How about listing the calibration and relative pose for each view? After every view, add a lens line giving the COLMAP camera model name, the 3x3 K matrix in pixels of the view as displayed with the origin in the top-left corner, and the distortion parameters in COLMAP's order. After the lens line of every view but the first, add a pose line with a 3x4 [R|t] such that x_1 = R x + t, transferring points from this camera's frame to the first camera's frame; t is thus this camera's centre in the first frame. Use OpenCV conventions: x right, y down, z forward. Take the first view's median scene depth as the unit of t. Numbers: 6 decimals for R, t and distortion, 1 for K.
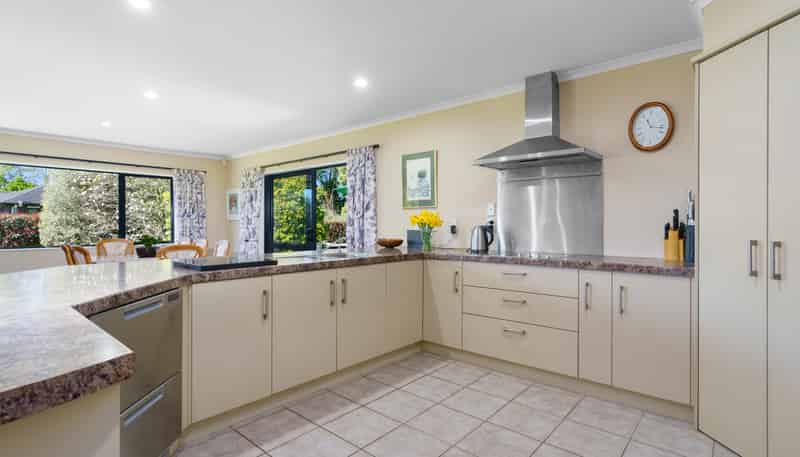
lens RADIAL K [[389.2, 0, 397.2], [0, 389.2, 227.9], [0, 0, 1]] dist [0.000636, -0.001589]
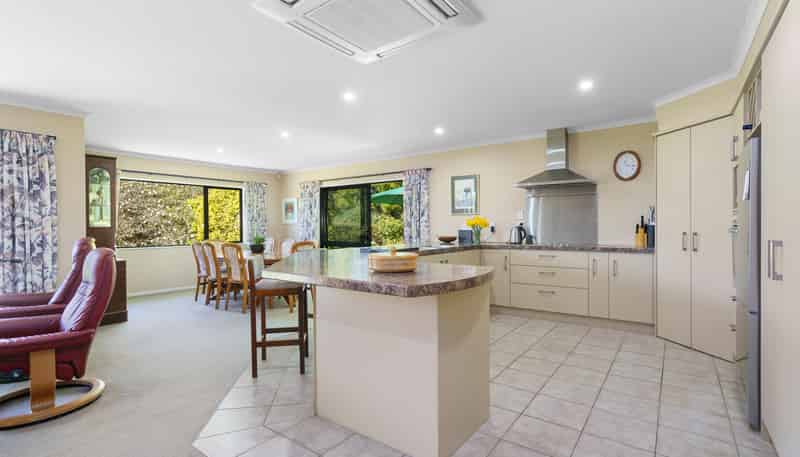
lens RADIAL K [[372.0, 0, 399.7], [0, 372.0, 229.9], [0, 0, 1]] dist [-0.005424, 0.000033]
pose [[0.996817, -0.006788, 0.079435, -0.297353], [0.006878, 0.999976, -0.000854, 0.005114], [-0.079427, 0.001397, 0.996840, -0.336478]]
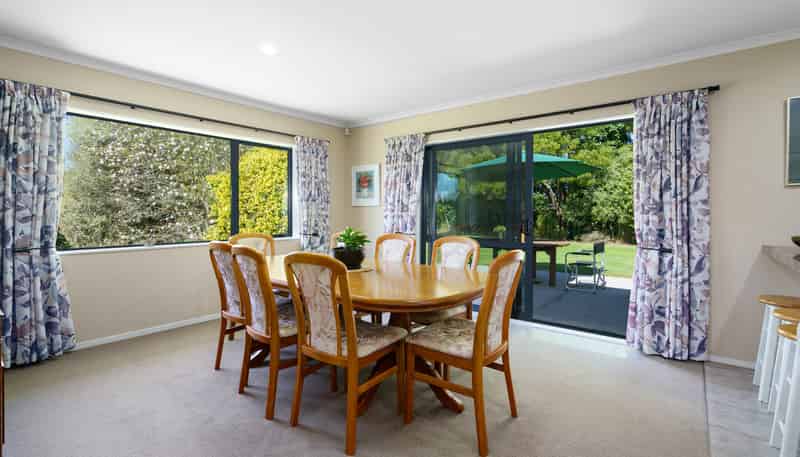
lens RADIAL K [[372.0, 0, 402.8], [0, 372.0, 216.5], [0, 0, 1]] dist [-0.005424, 0.000033]
pose [[0.999045, 0.001980, 0.043655, -0.664820], [-0.002064, 0.999996, 0.001882, -0.001790], [-0.043651, -0.001971, 0.999045, 0.473568]]
